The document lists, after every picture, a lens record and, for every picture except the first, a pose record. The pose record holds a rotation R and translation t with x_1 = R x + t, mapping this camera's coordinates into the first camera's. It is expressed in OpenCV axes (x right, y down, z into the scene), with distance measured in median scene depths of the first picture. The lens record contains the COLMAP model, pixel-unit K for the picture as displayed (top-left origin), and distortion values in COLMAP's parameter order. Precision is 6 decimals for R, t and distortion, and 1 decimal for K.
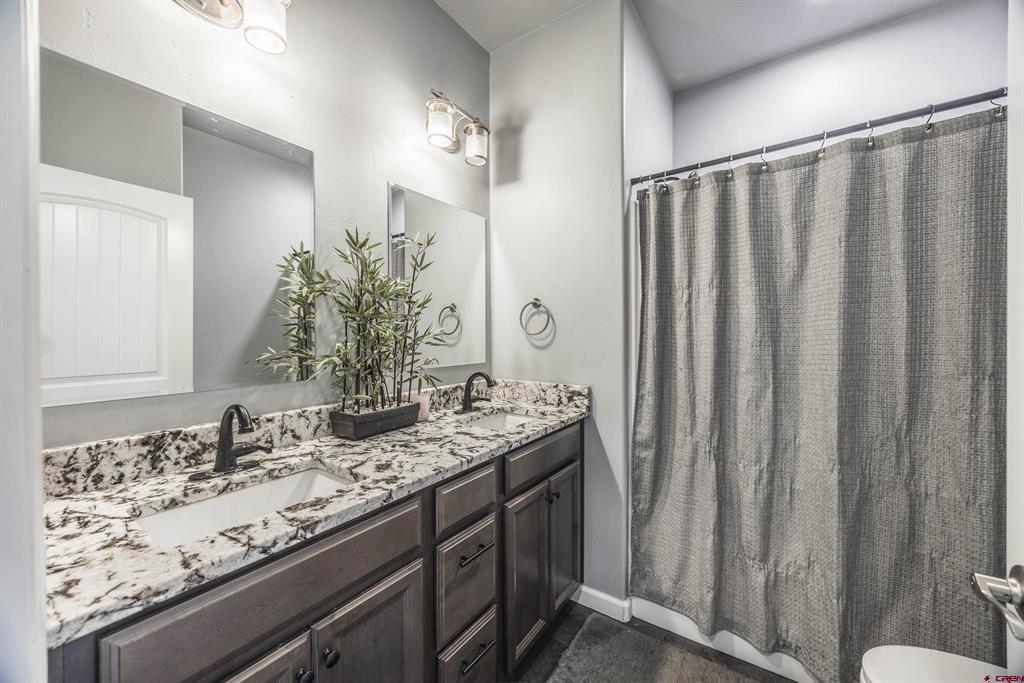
lens RADIAL K [[389.4, 0, 512.1], [0, 389.4, 336.3], [0, 0, 1]] dist [-0.003794, -0.000308]
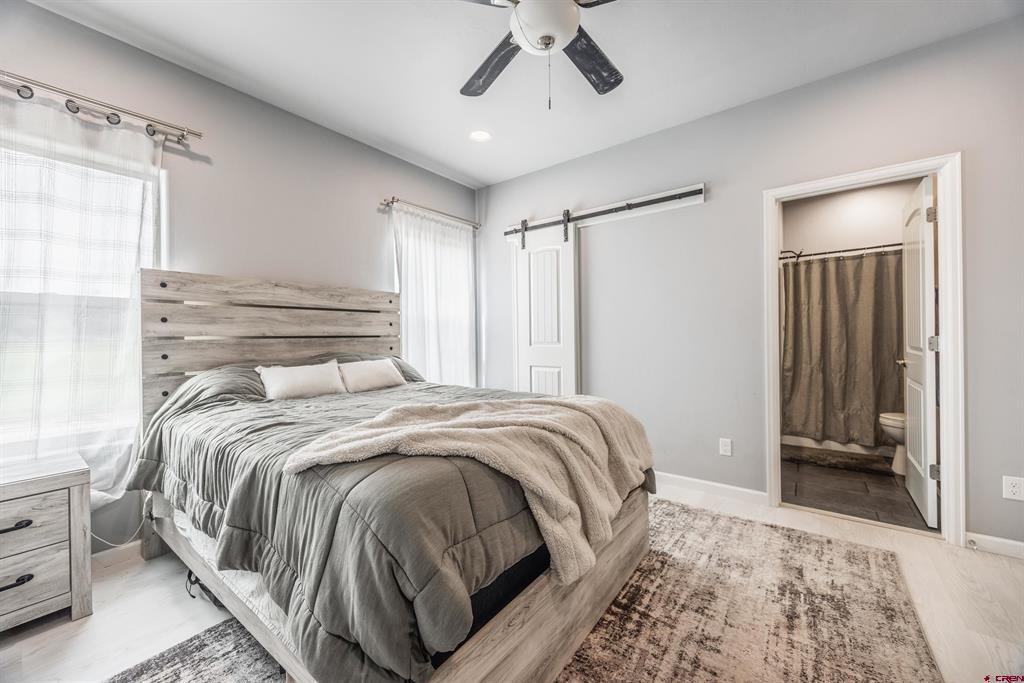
lens RADIAL K [[389.4, 0, 512.5], [0, 389.4, 336.1], [0, 0, 1]] dist [-0.003794, -0.000308]
pose [[0.998867, -0.008952, -0.046730, -1.430786], [0.008769, 0.999953, -0.004110, 0.075895], [0.046765, 0.003696, 0.998899, -1.693805]]
